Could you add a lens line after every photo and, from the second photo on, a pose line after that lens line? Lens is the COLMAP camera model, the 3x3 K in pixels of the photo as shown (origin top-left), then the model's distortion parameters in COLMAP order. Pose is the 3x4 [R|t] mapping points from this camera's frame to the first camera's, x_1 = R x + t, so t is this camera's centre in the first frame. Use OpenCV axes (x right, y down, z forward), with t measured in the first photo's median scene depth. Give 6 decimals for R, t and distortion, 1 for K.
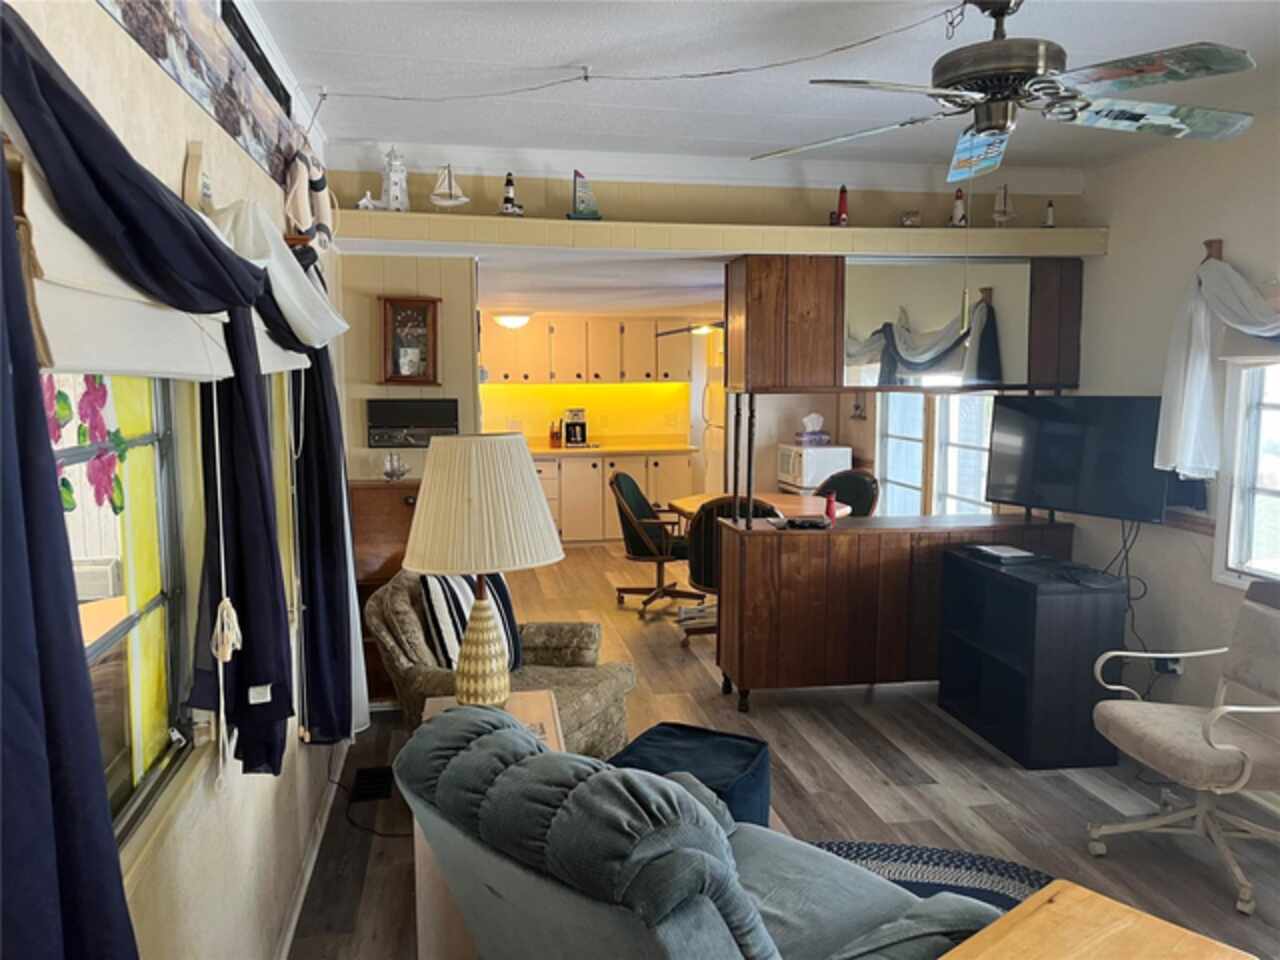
lens RADIAL K [[969.9, 0, 639.4], [0, 969.9, 484.8], [0, 0, 1]] dist [0.061913, -0.076197]
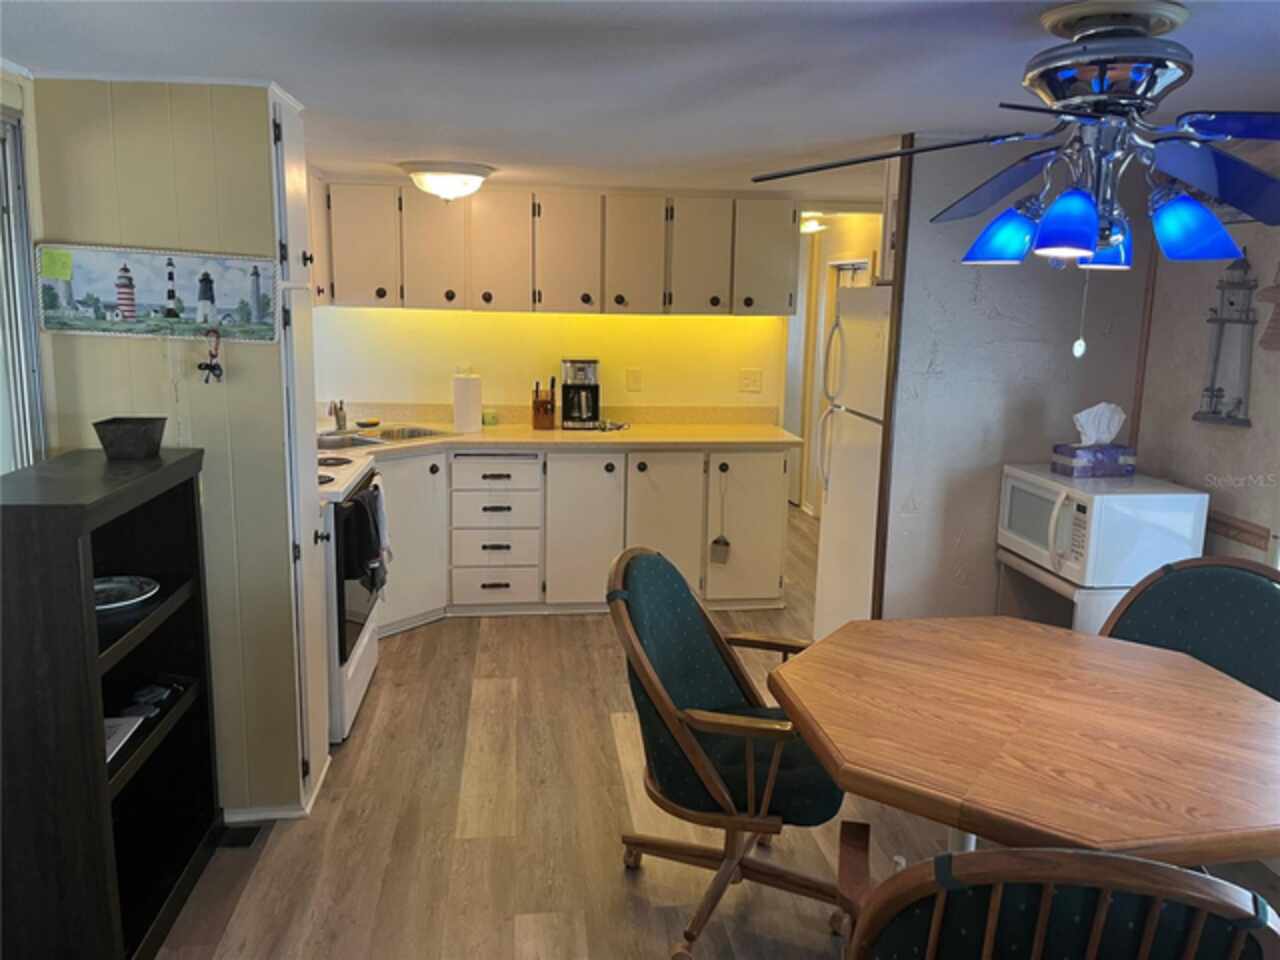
lens RADIAL K [[969.9, 0, 661.1], [0, 969.9, 476.9], [0, 0, 1]] dist [0.061913, -0.076197]
pose [[0.998839, 0.034972, -0.033131, 0.000235], [-0.032596, 0.997032, 0.069745, -0.052776], [0.035472, -0.068584, 0.997015, 0.458065]]
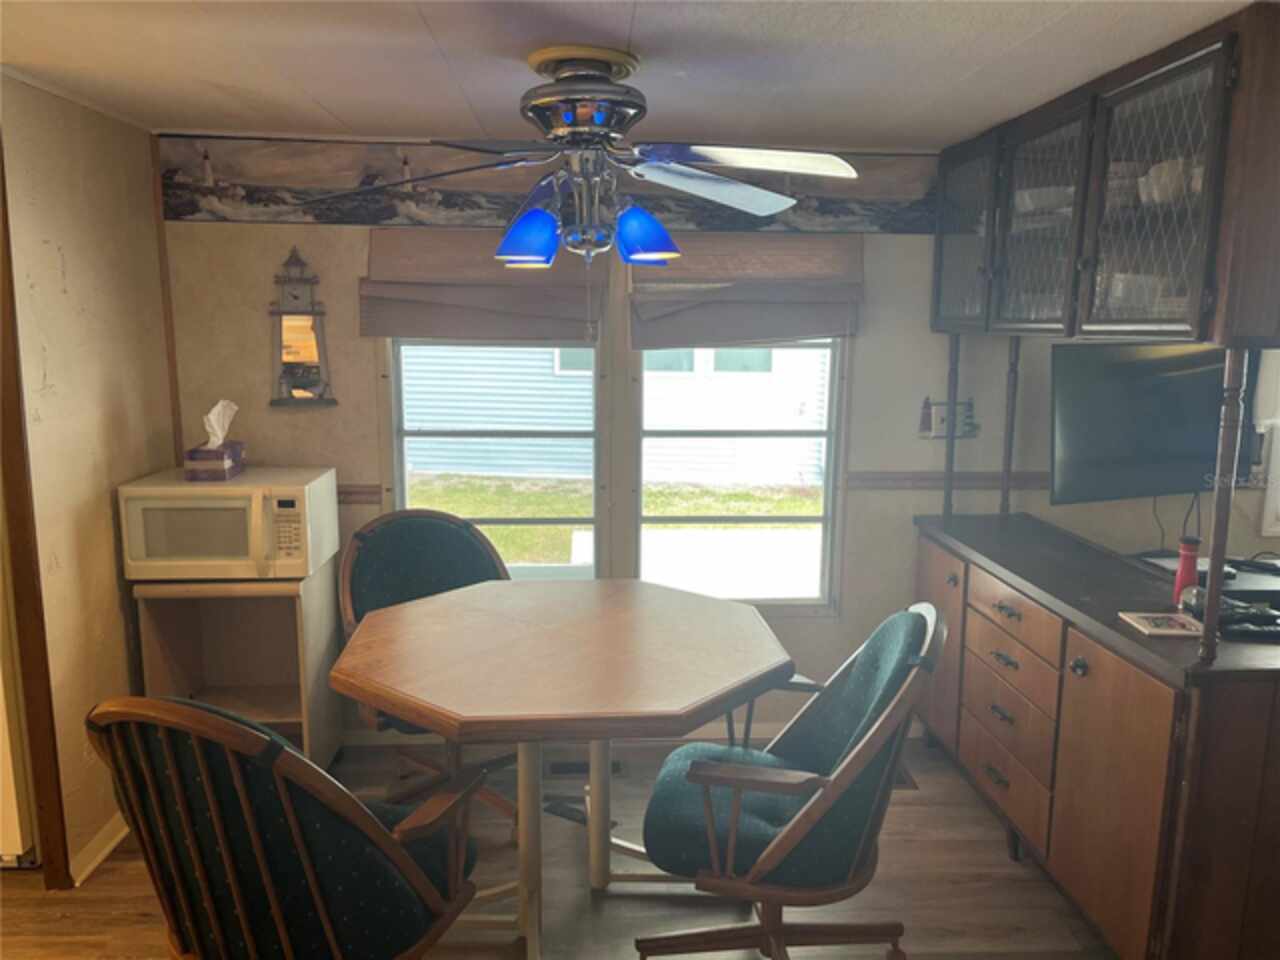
lens RADIAL K [[969.9, 0, 634.7], [0, 969.9, 481.8], [0, 0, 1]] dist [0.061913, -0.076197]
pose [[0.139125, -0.162788, 0.976803, -0.177590], [0.101345, 0.983557, 0.149479, -0.068777], [-0.985075, 0.078198, 0.153335, 0.630102]]
